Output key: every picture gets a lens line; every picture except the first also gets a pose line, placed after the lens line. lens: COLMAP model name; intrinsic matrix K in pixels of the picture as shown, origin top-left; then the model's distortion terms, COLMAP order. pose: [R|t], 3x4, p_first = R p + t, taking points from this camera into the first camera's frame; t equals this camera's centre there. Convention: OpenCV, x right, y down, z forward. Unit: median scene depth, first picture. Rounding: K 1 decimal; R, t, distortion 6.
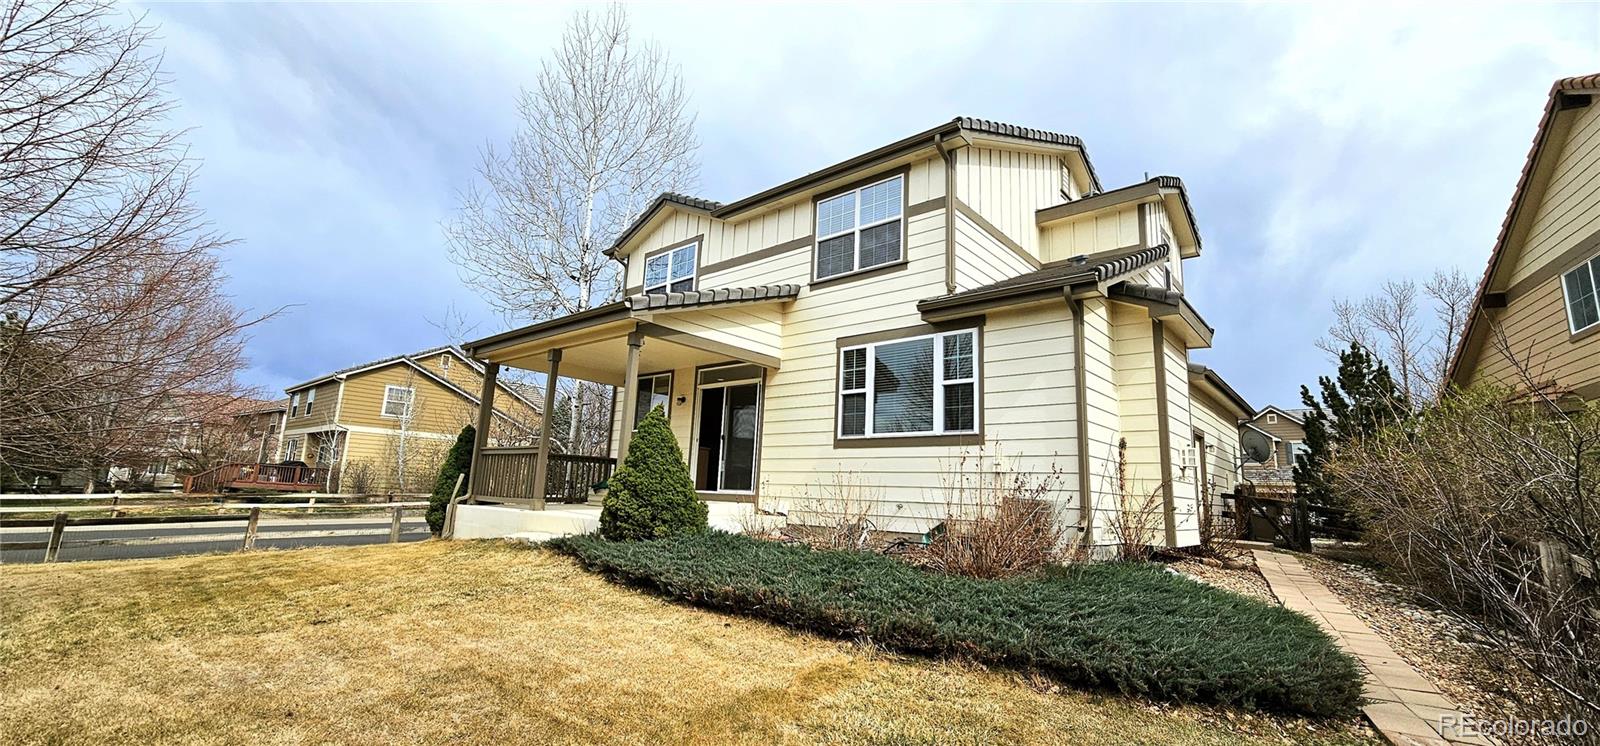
lens RADIAL K [[648.1, 0, 808.7], [0, 648.1, 371.3], [0, 0, 1]] dist [-0.001579, -0.000297]
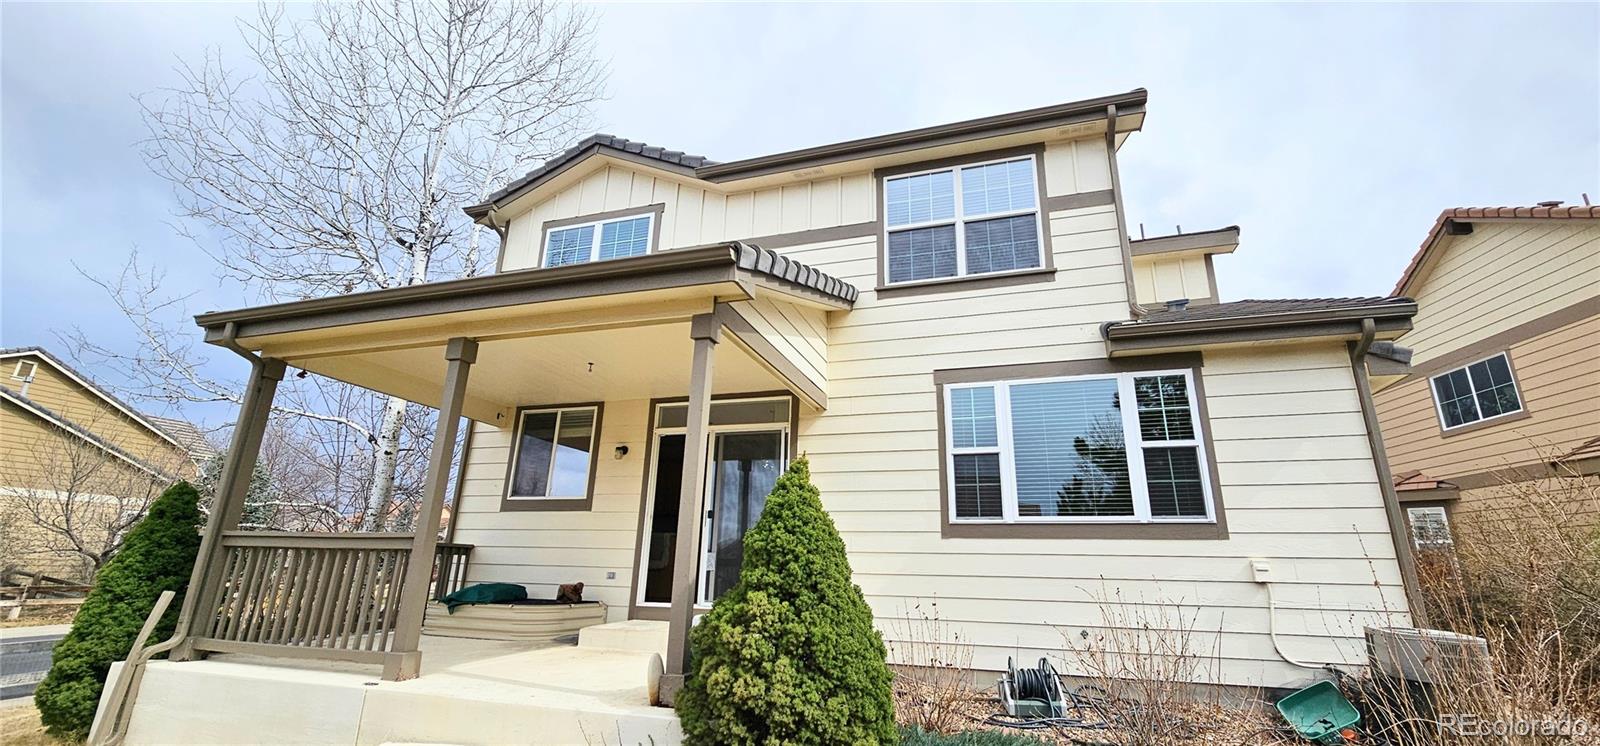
lens RADIAL K [[650.6, 0, 814.7], [0, 650.6, 371.0], [0, 0, 1]] dist [0.000422, 0.000204]
pose [[0.921724, 0.094109, 0.376256, -0.306576], [-0.058204, 0.992692, -0.105710, 0.027142], [-0.383455, 0.075536, 0.920465, 0.399489]]
